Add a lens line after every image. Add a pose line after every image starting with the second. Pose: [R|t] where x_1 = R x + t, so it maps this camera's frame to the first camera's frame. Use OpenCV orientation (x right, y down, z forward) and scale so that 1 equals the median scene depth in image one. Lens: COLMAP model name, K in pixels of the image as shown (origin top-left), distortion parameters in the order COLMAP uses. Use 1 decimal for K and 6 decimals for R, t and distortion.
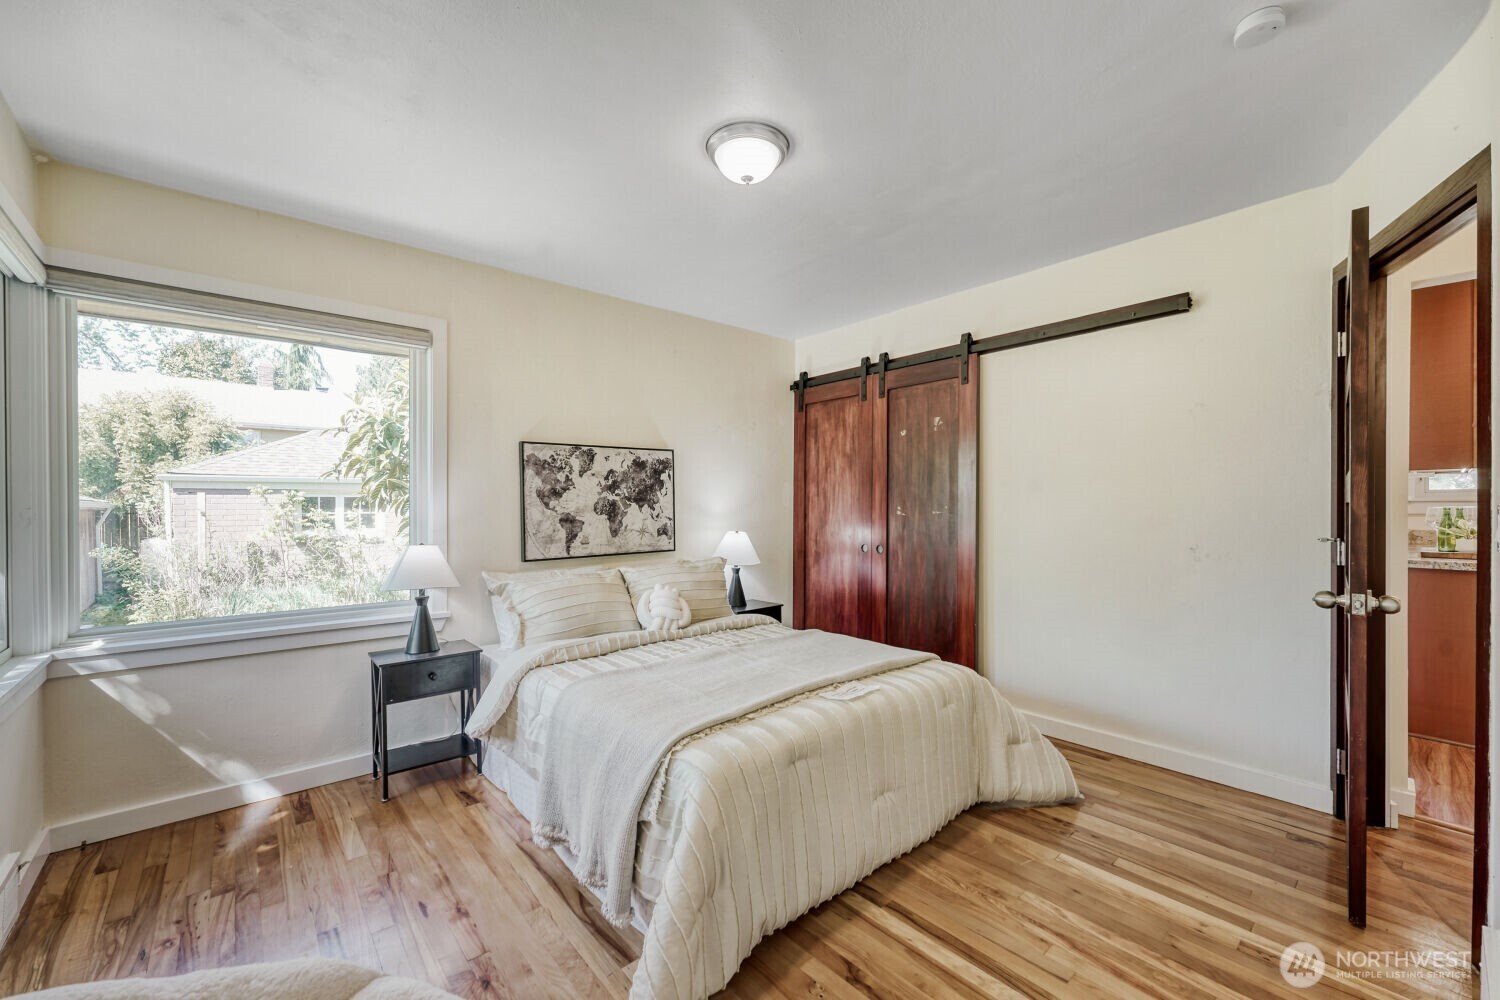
lens RADIAL K [[599.0, 0, 746.7], [0, 599.0, 506.6], [0, 0, 1]] dist [-0.014459, 0.000795]
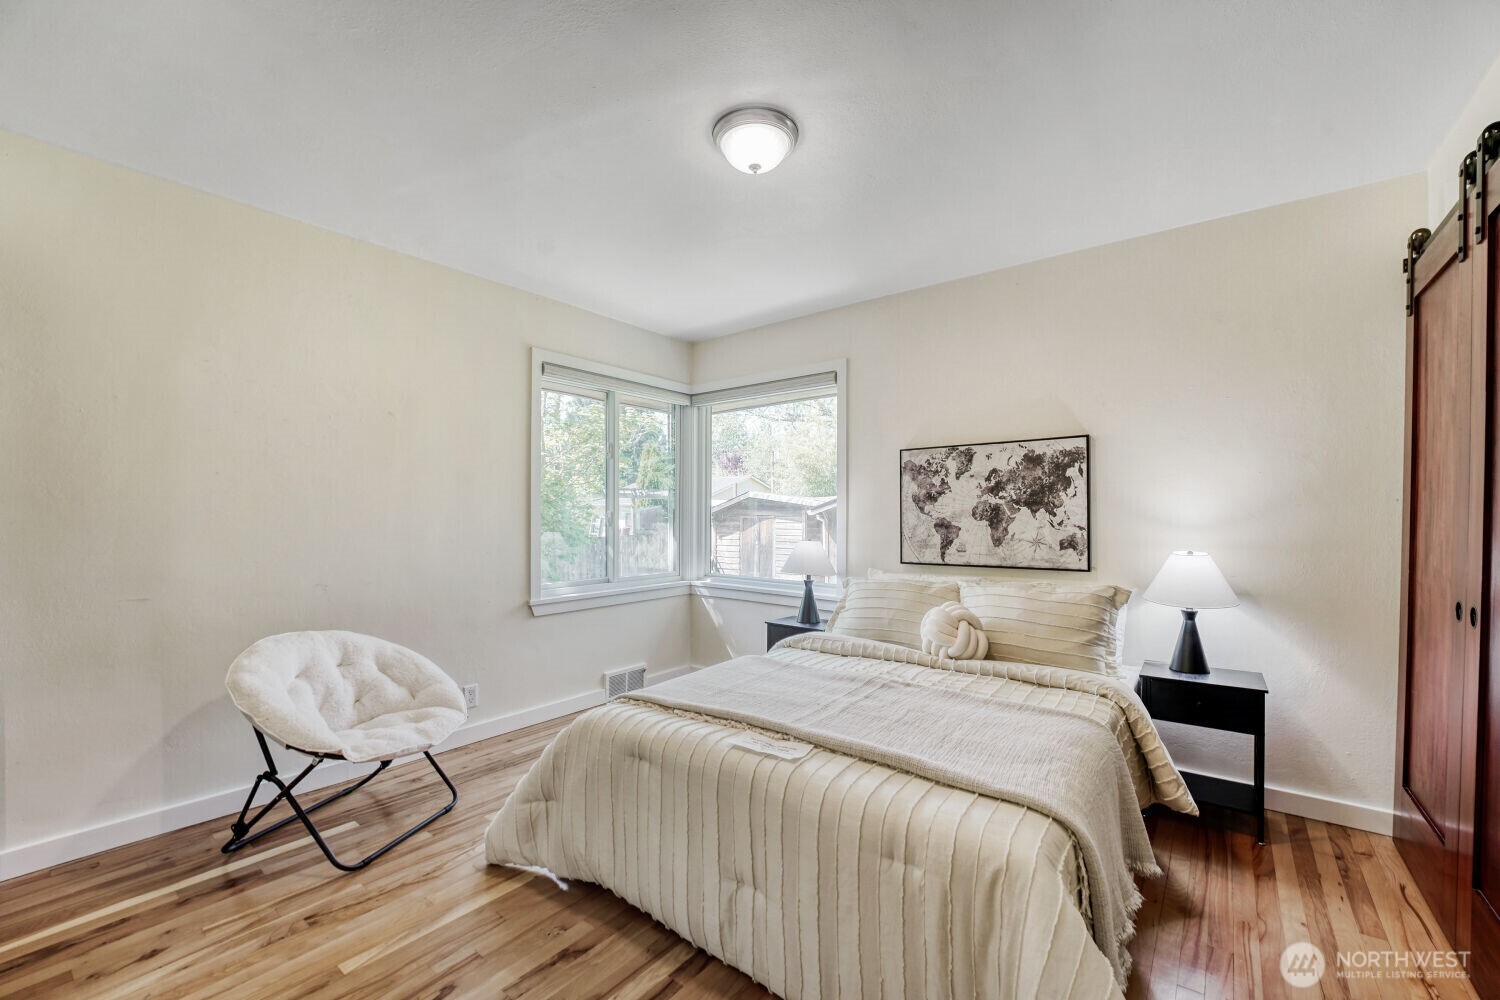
lens RADIAL K [[599.0, 0, 745.1], [0, 599.0, 505.0], [0, 0, 1]] dist [-0.014459, 0.000795]
pose [[0.188725, -0.006481, -0.982009, 0.567526], [0.000147, 0.999978, -0.006571, -0.003616], [0.982030, 0.001096, 0.188722, 0.487424]]
